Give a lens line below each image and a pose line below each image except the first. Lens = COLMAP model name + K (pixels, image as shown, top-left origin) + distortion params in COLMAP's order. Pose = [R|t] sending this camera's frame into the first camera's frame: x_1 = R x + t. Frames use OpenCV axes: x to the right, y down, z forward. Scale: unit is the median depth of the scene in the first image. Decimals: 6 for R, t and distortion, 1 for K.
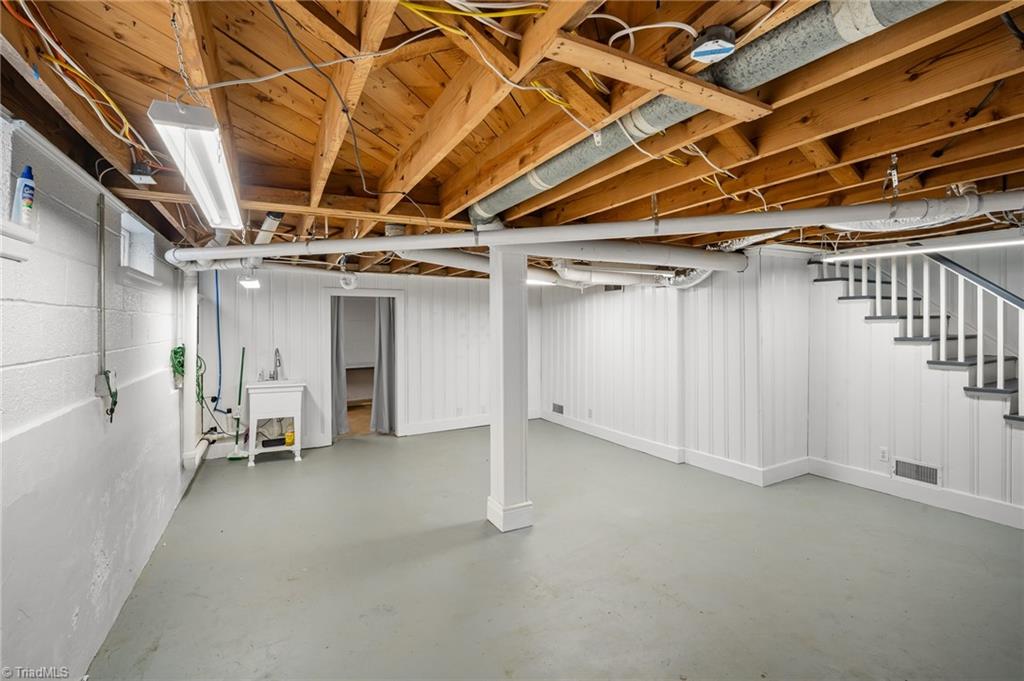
lens RADIAL K [[450.9, 0, 512.9], [0, 450.9, 331.8], [0, 0, 1]] dist [-0.007989, 0.000494]
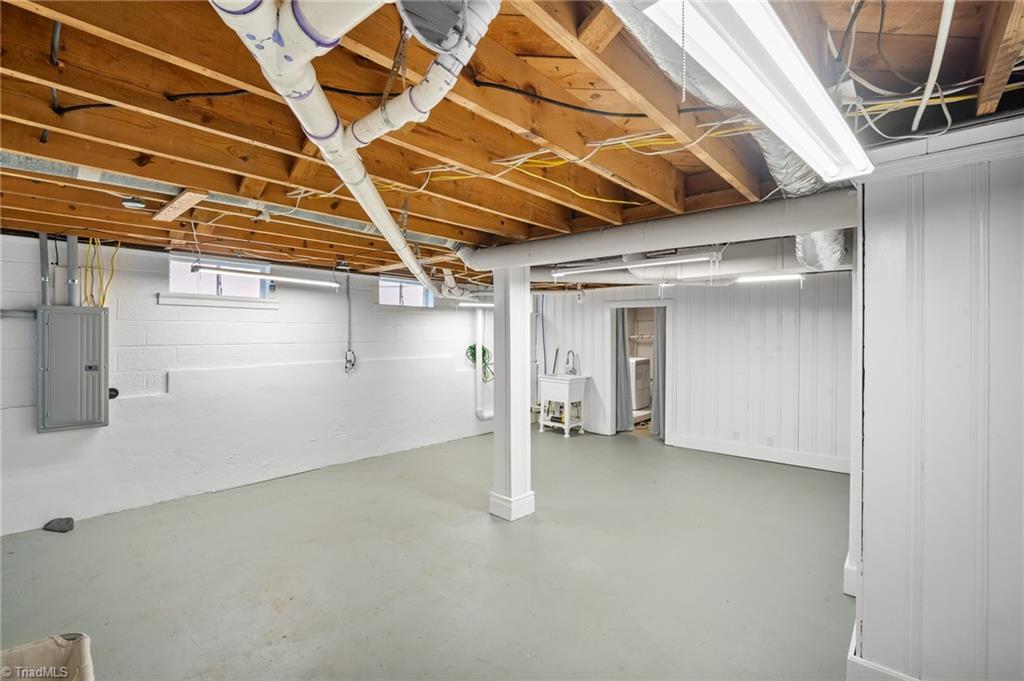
lens RADIAL K [[450.9, 0, 512.9], [0, 450.9, 331.8], [0, 0, 1]] dist [-0.007989, 0.000494]
pose [[0.339570, 0.000515, -0.940581, 0.686469], [-0.020586, 0.999764, -0.006885, -0.005673], [0.940355, 0.021701, 0.339501, 0.401866]]
